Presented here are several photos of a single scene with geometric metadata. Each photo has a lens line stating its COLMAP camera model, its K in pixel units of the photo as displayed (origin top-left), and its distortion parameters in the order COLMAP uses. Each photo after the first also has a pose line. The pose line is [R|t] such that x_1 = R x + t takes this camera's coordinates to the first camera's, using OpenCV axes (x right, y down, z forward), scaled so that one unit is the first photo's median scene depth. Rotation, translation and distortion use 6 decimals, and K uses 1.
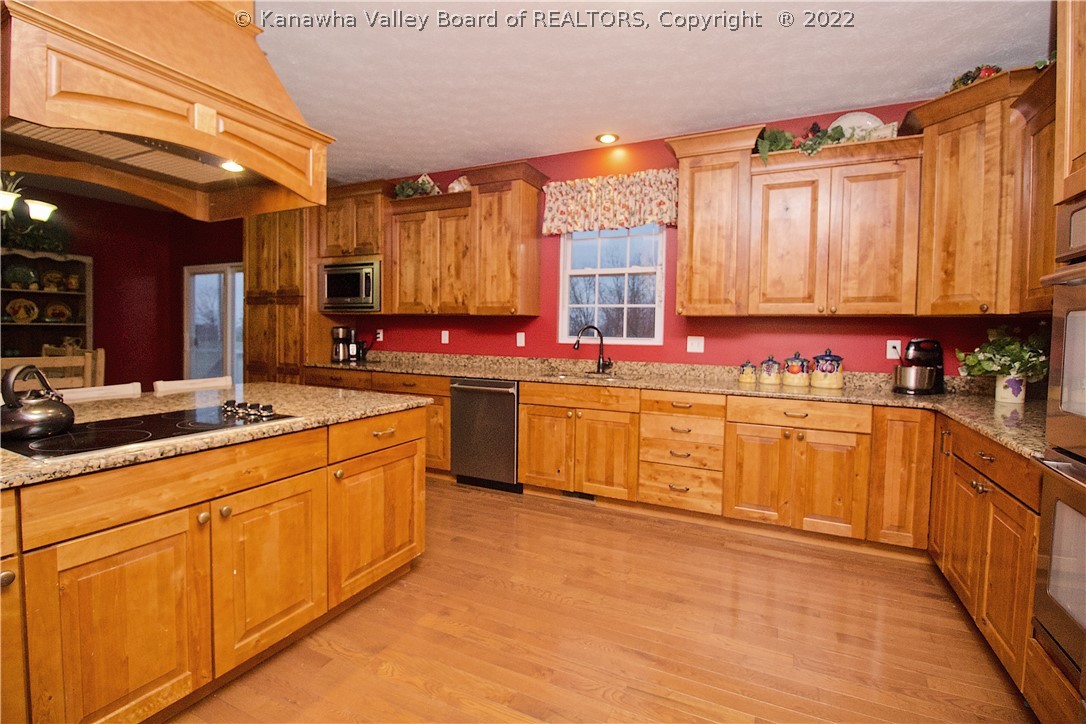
lens RADIAL K [[503.5, 0, 539.8], [0, 503.5, 347.2], [0, 0, 1]] dist [0.000087, -0.011505]
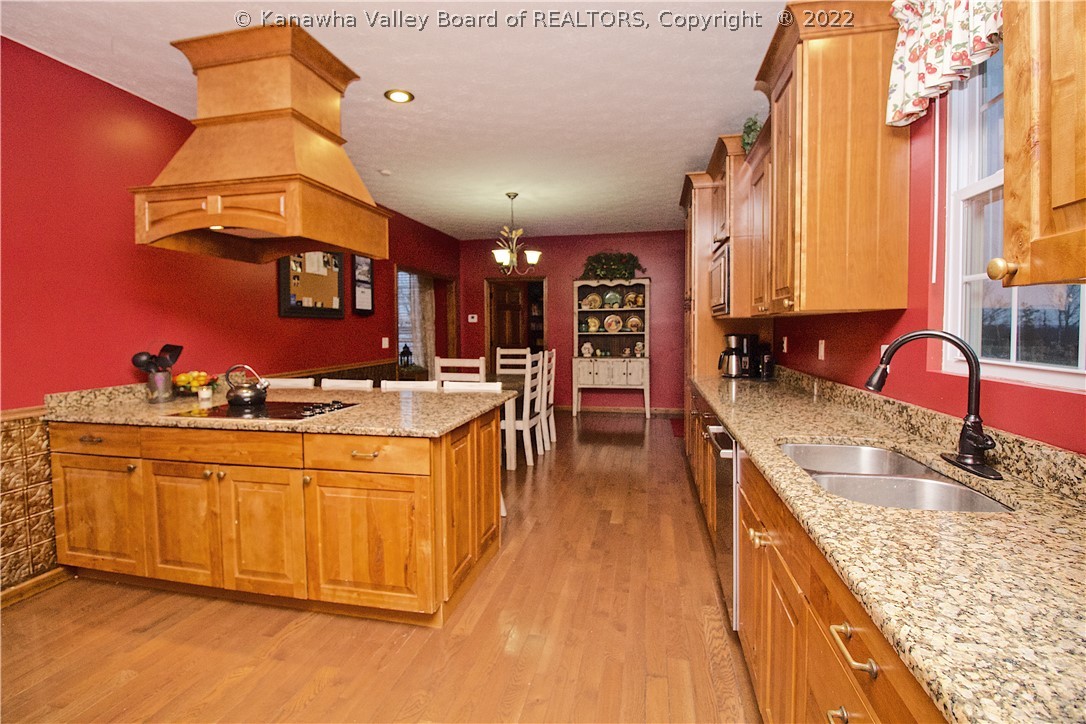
lens RADIAL K [[503.5, 0, 539.8], [0, 503.5, 347.2], [0, 0, 1]] dist [0.000087, -0.011505]
pose [[0.232186, 0.018229, -0.972501, 0.382739], [-0.020937, 0.999686, 0.013740, -0.029357], [0.972446, 0.017171, 0.232494, 0.613502]]
